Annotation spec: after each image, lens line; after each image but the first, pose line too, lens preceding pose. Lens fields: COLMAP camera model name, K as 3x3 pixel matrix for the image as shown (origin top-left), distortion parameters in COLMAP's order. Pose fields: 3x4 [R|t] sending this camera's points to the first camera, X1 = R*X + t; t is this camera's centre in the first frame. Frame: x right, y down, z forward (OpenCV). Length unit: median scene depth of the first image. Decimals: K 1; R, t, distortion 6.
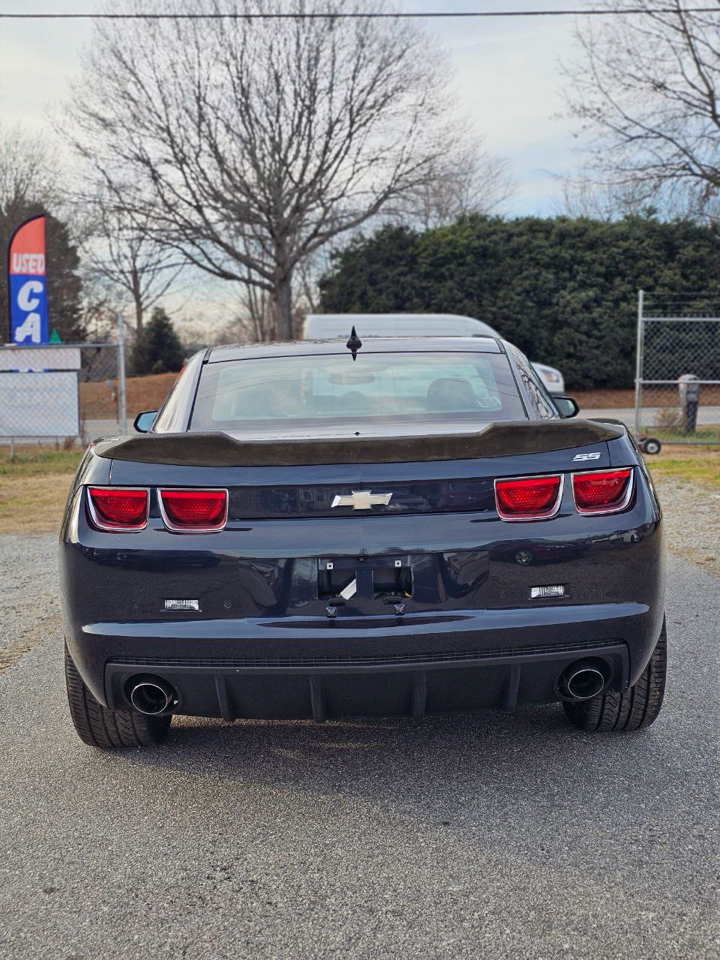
lens RADIAL K [[1255.3, 0, 364.6], [0, 1255.3, 478.4], [0, 0, 1]] dist [0.189671, -0.521720]
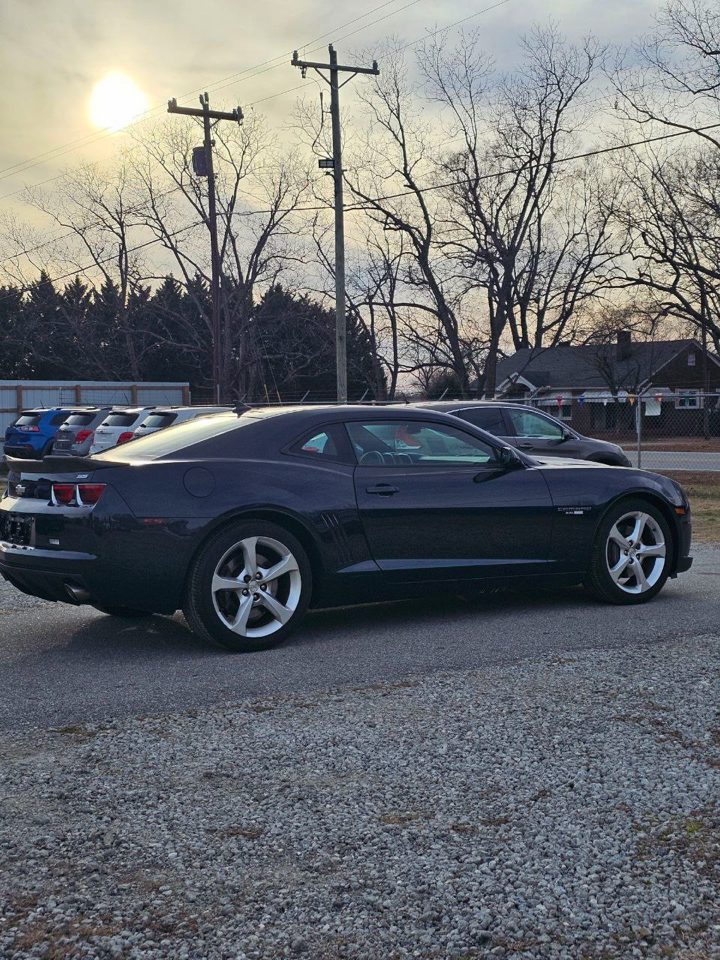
lens RADIAL K [[1255.3, 0, 364.6], [0, 1255.3, 478.4], [0, 0, 1]] dist [0.189671, -0.521720]
pose [[0.538280, 0.060718, -0.840576, 0.157367], [-0.079363, 0.996621, 0.021168, -0.006877], [0.839021, 0.055316, 0.541280, 0.023679]]
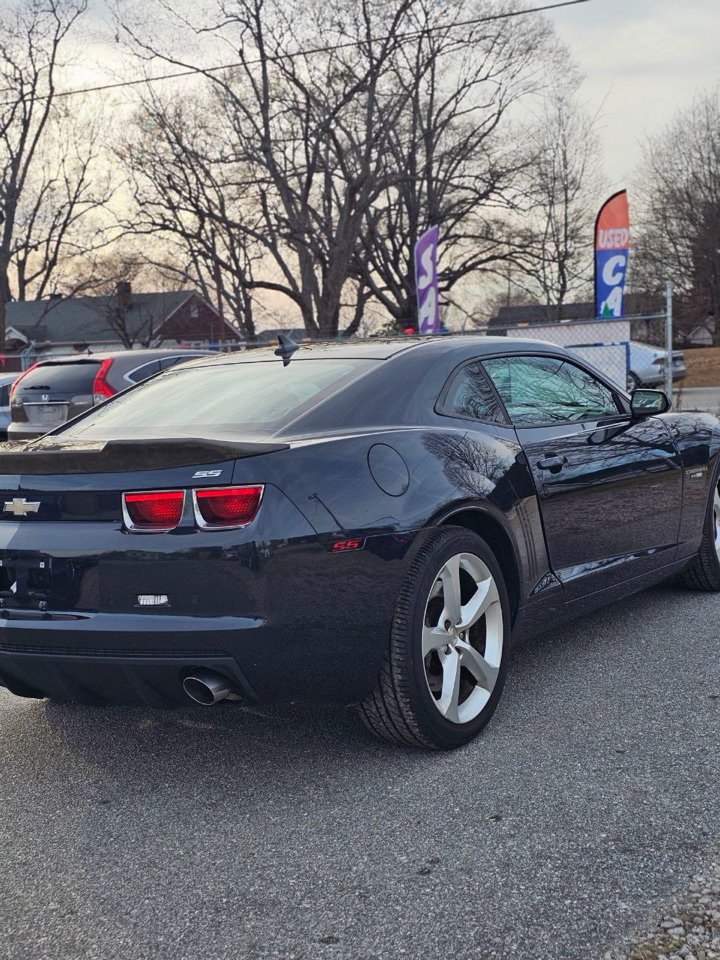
lens RADIAL K [[1255.3, 0, 364.6], [0, 1255.3, 478.4], [0, 0, 1]] dist [0.189671, -0.521720]
pose [[0.837248, 0.034359, -0.545742, 0.065101], [-0.018218, 0.999223, 0.034960, -0.003981], [0.546519, -0.019328, 0.837223, 0.015696]]
